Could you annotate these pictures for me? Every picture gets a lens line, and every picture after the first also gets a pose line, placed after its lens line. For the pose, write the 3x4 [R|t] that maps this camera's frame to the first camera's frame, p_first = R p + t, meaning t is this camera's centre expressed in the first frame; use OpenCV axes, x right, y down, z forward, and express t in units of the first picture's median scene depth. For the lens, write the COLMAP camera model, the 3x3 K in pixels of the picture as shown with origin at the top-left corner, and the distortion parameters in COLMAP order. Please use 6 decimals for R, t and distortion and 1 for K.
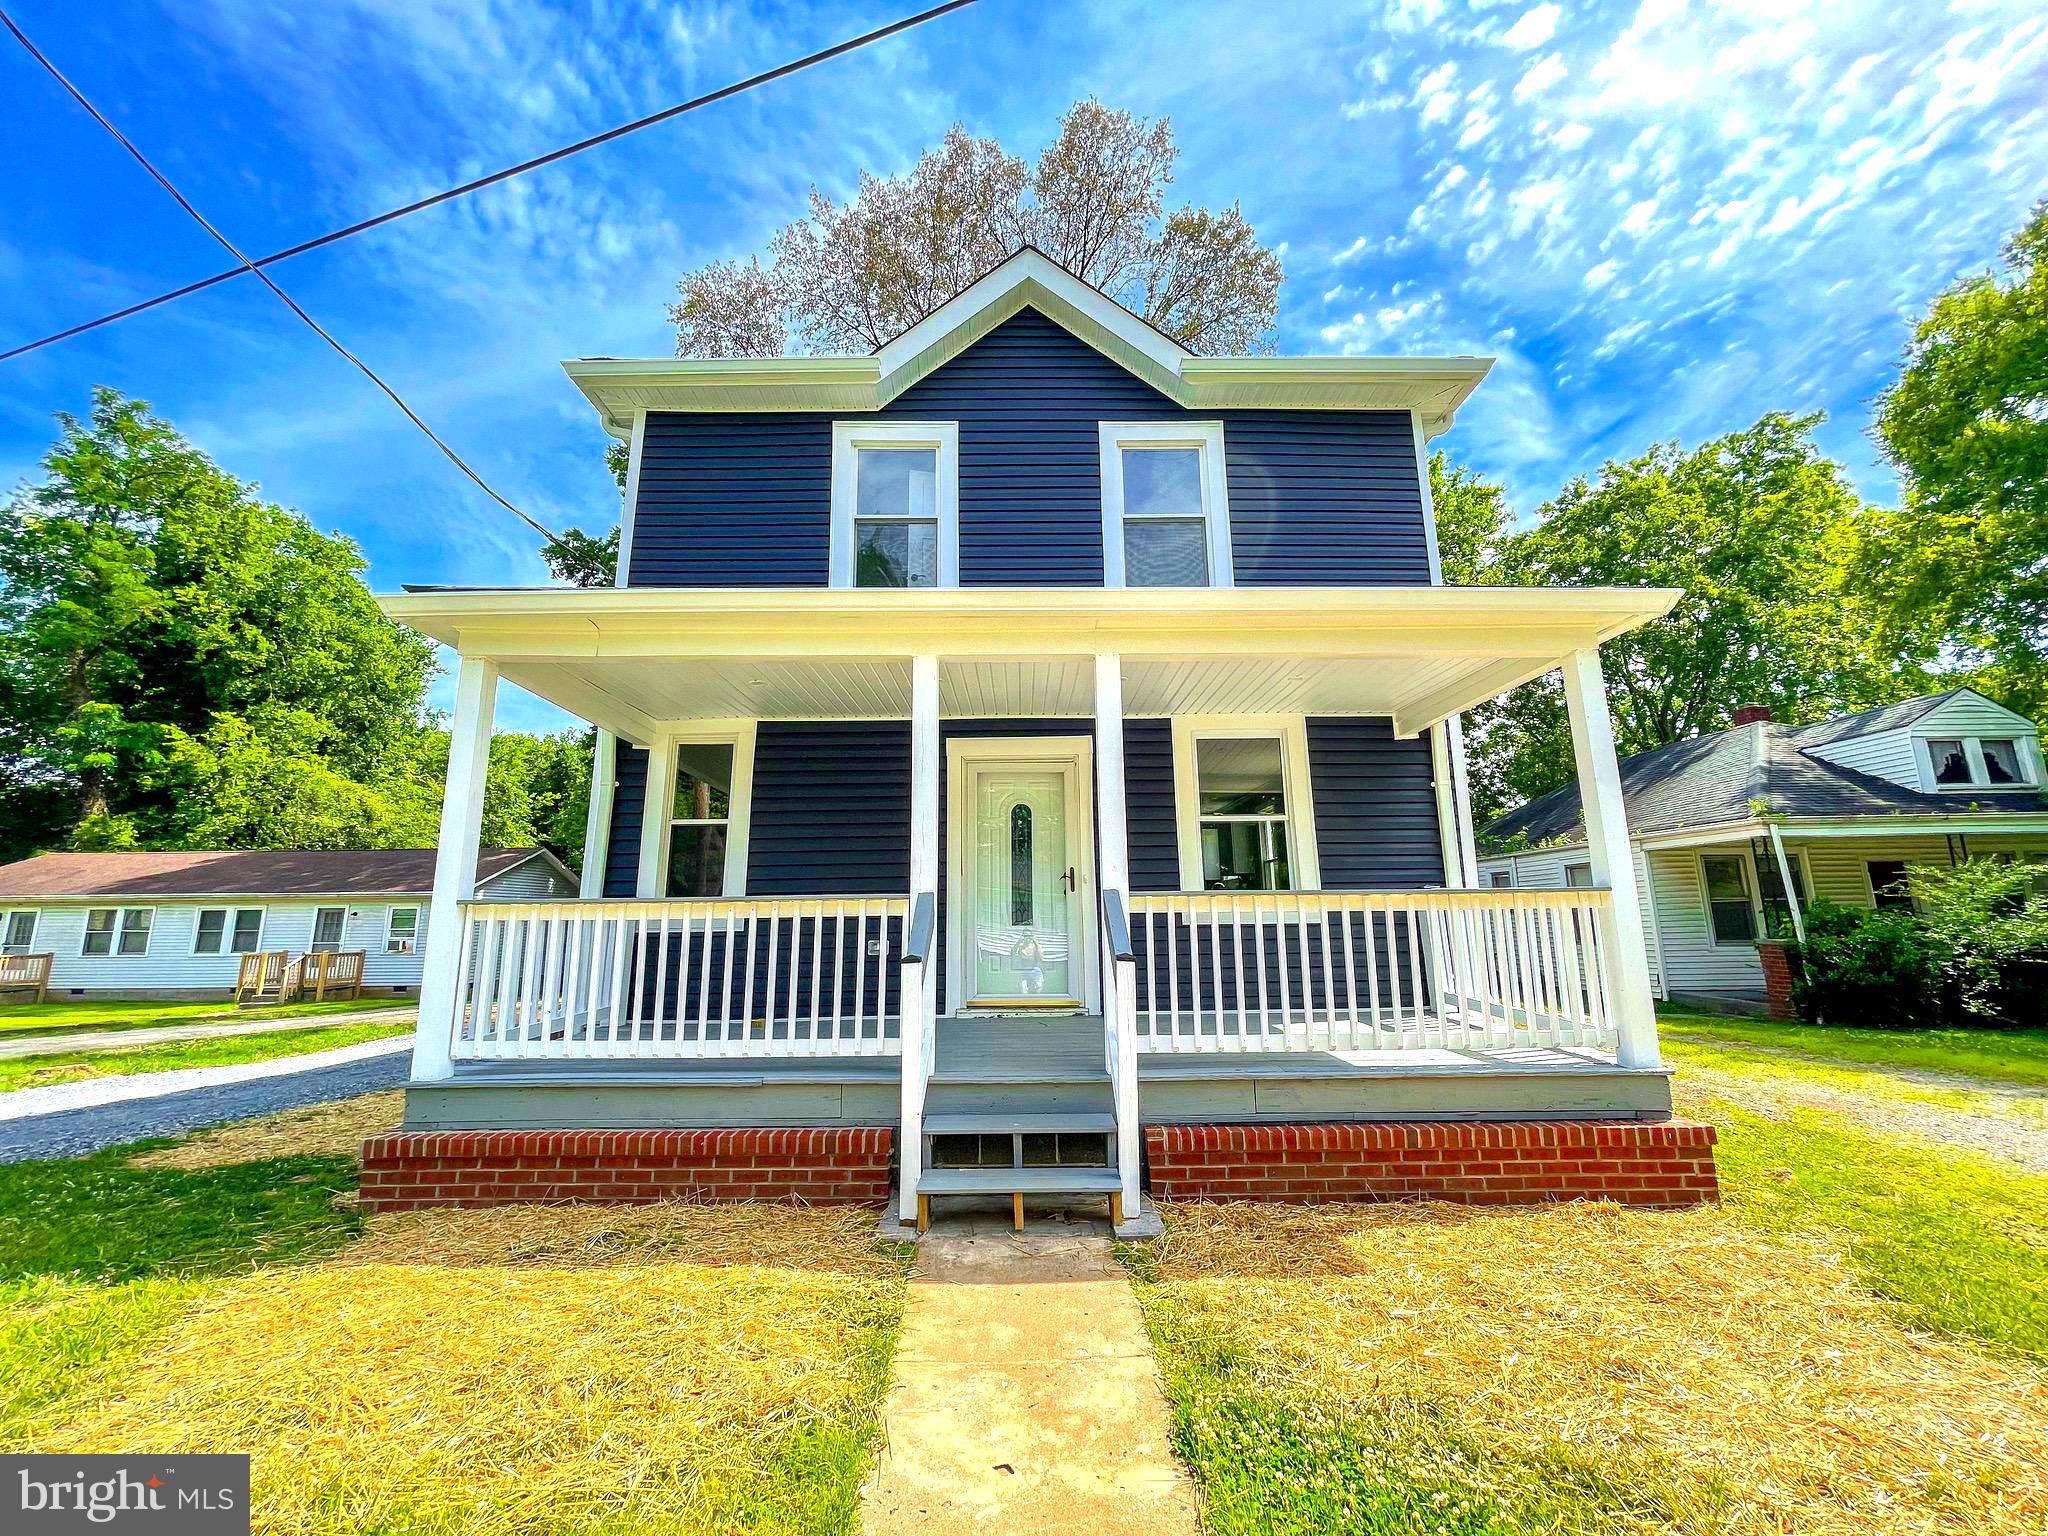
lens RADIAL K [[825.7, 0, 1023.9], [0, 825.7, 758.8], [0, 0, 1]] dist [-0.002800, 0.004196]
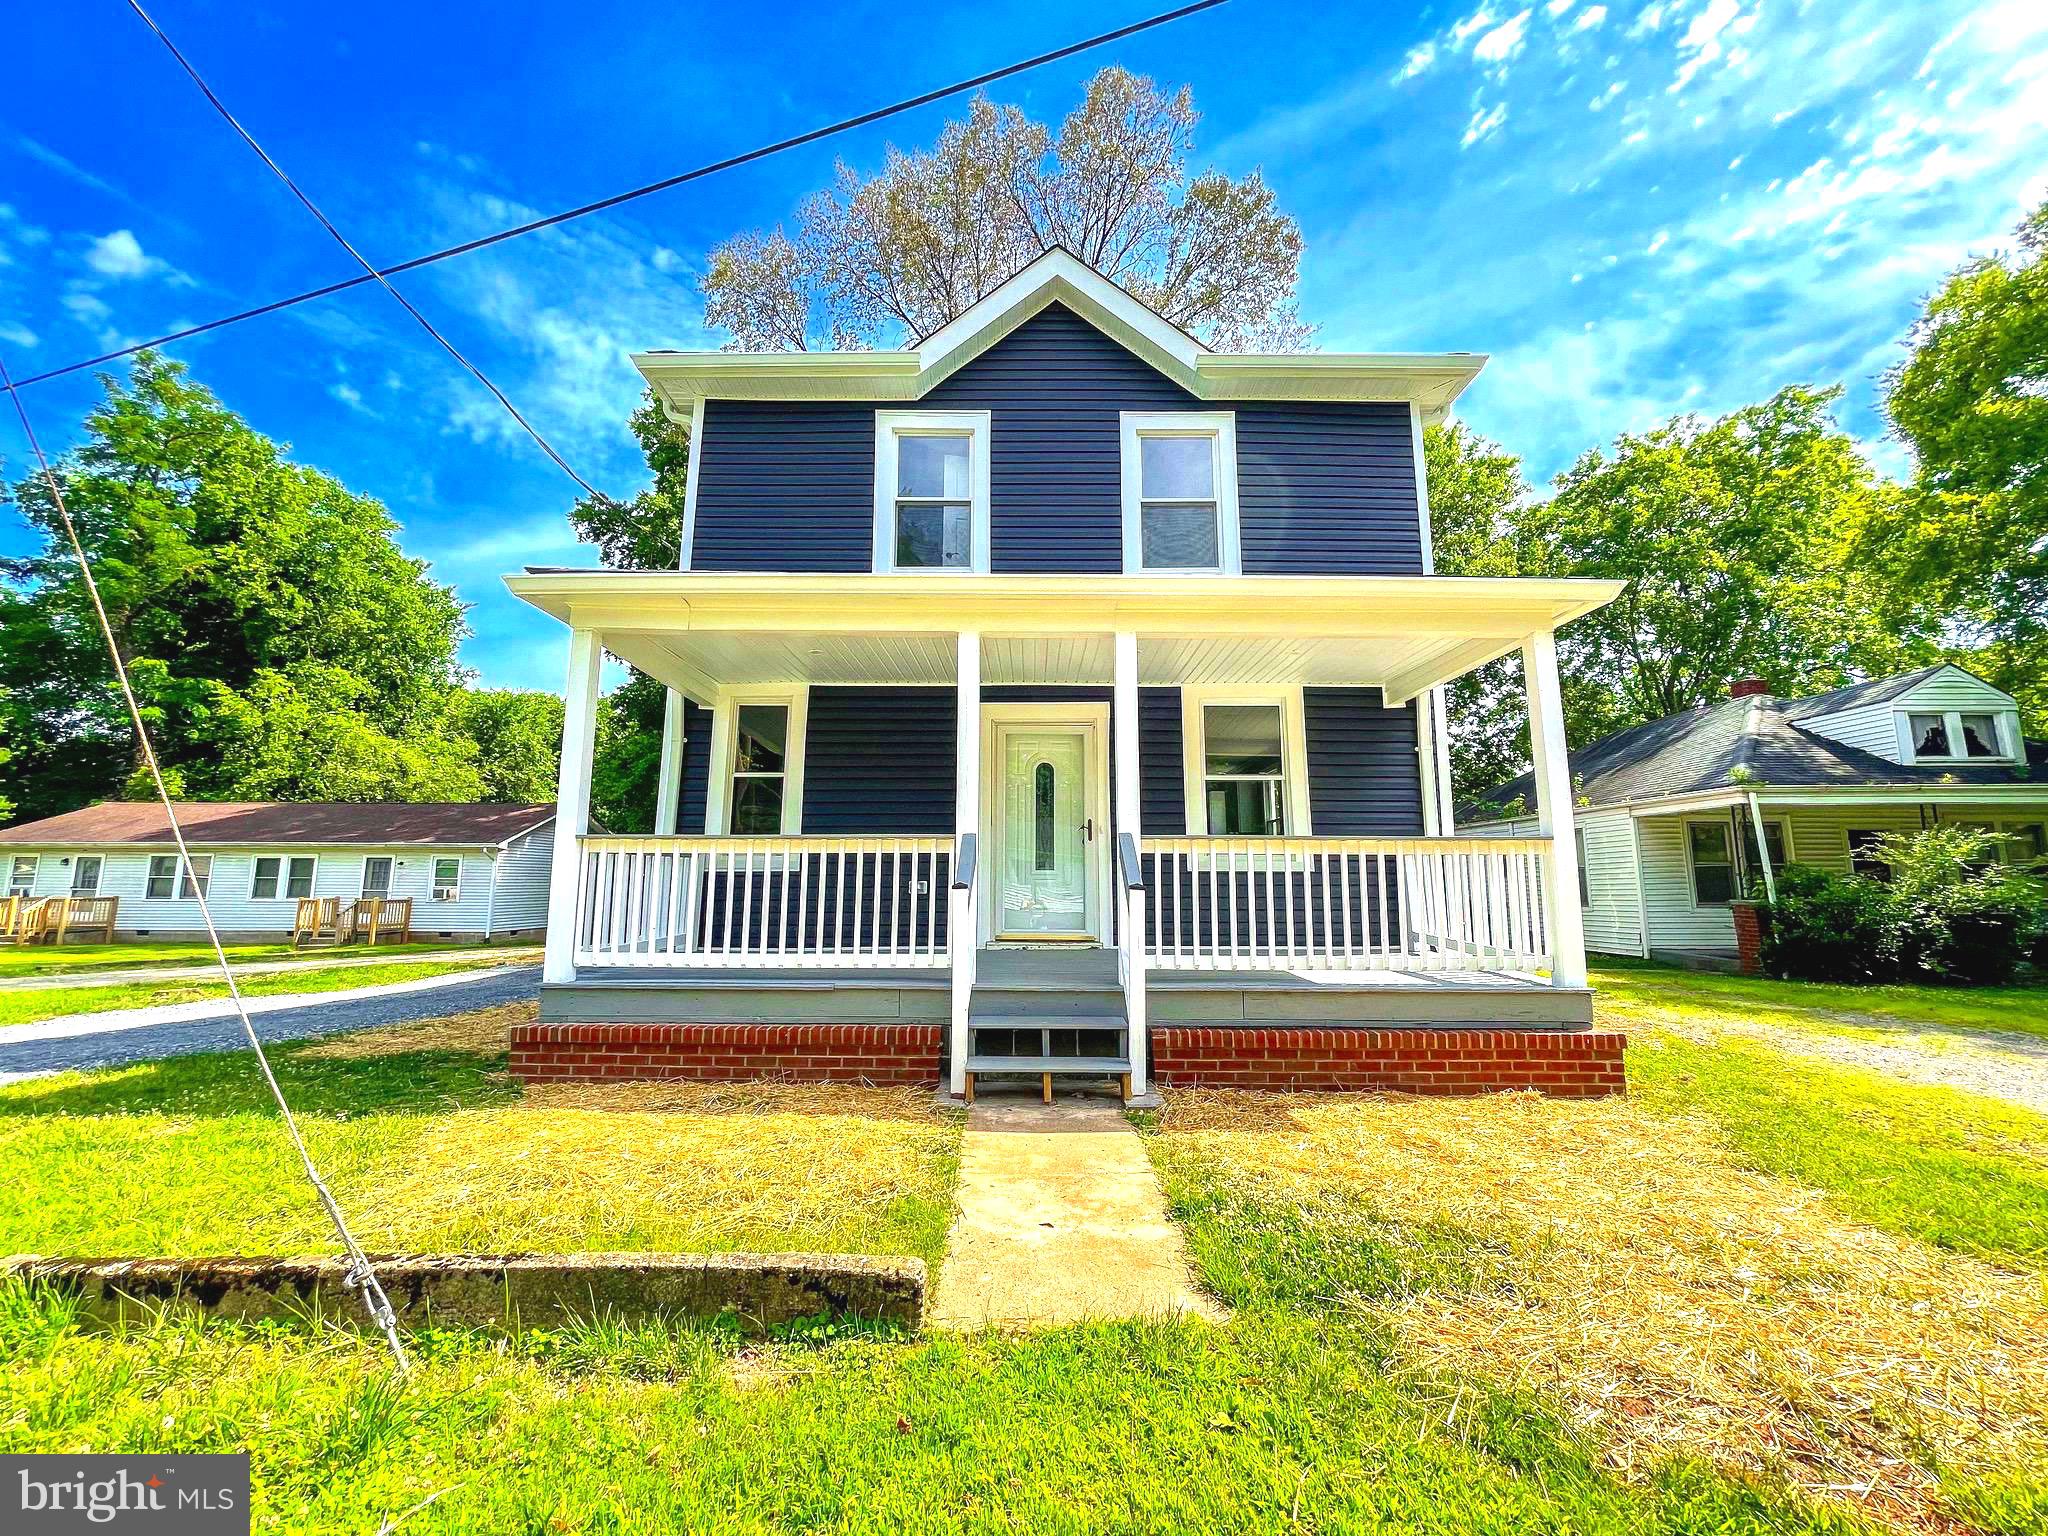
lens RADIAL K [[825.7, 0, 1023.9], [0, 825.7, 758.8], [0, 0, 1]] dist [-0.002800, 0.004196]
pose [[0.999827, 0.011900, -0.014270, -0.014357], [-0.011269, 0.998988, 0.043544, 0.001298], [0.014773, -0.043376, 0.998950, -0.103224]]
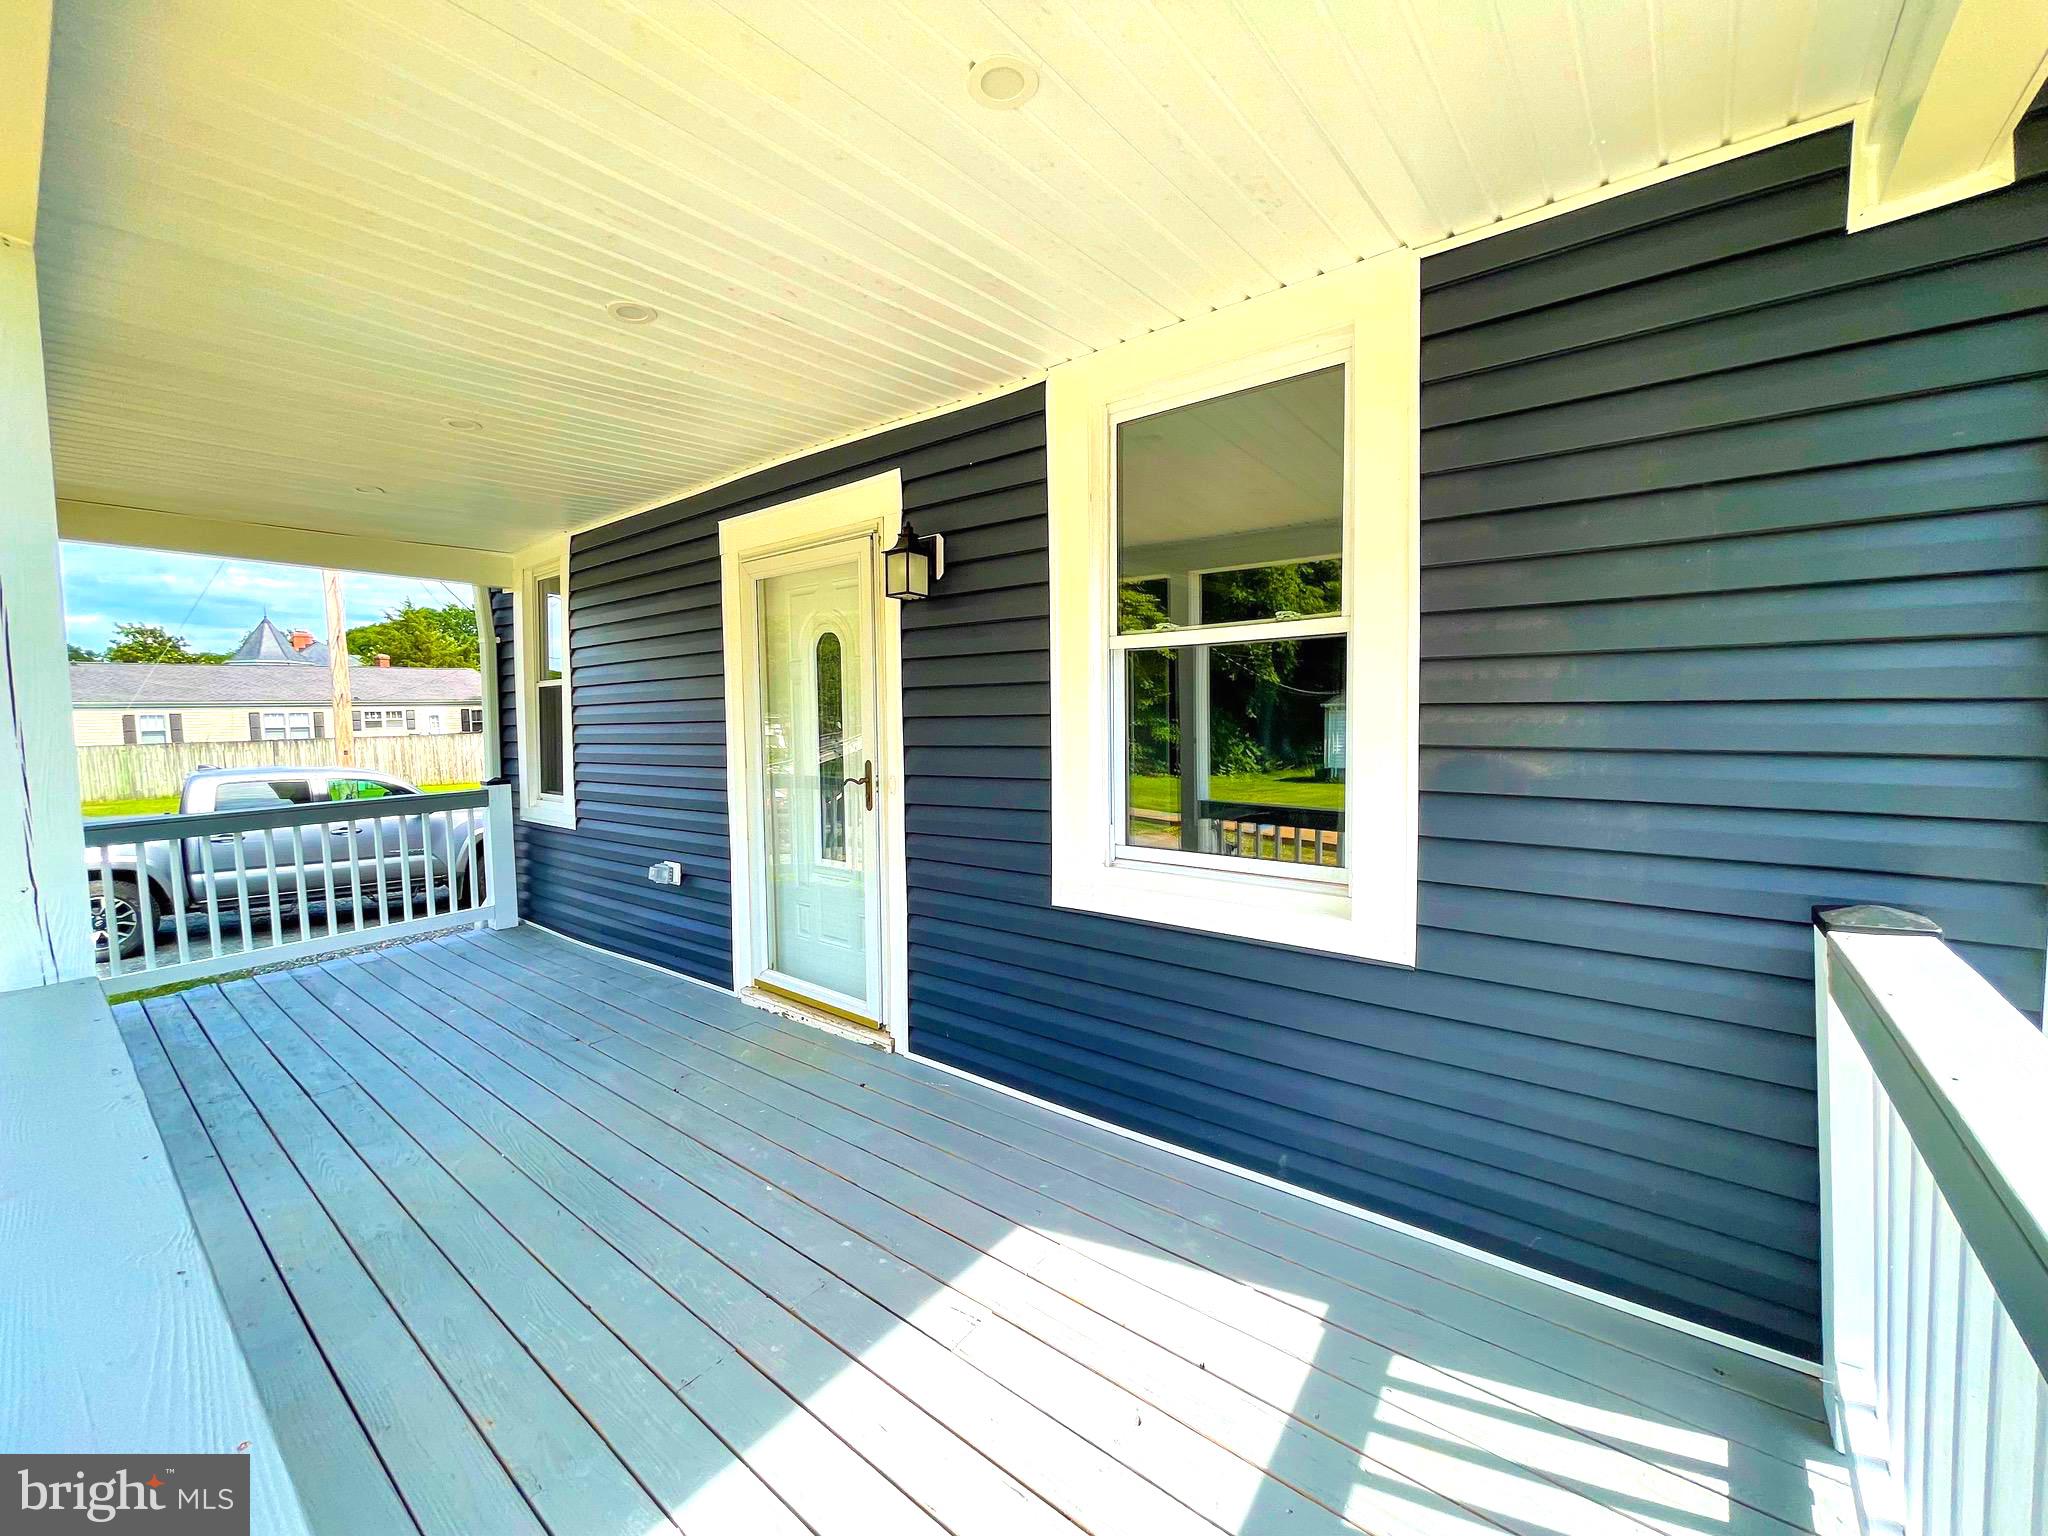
lens RADIAL K [[825.7, 0, 1023.9], [0, 825.7, 758.8], [0, 0, 1]] dist [-0.002800, 0.004196]
pose [[0.773840, 0.034721, -0.632429, 0.382619], [0.121764, 0.971717, 0.202338, 0.037508], [0.621567, -0.233584, 0.747725, 0.604691]]
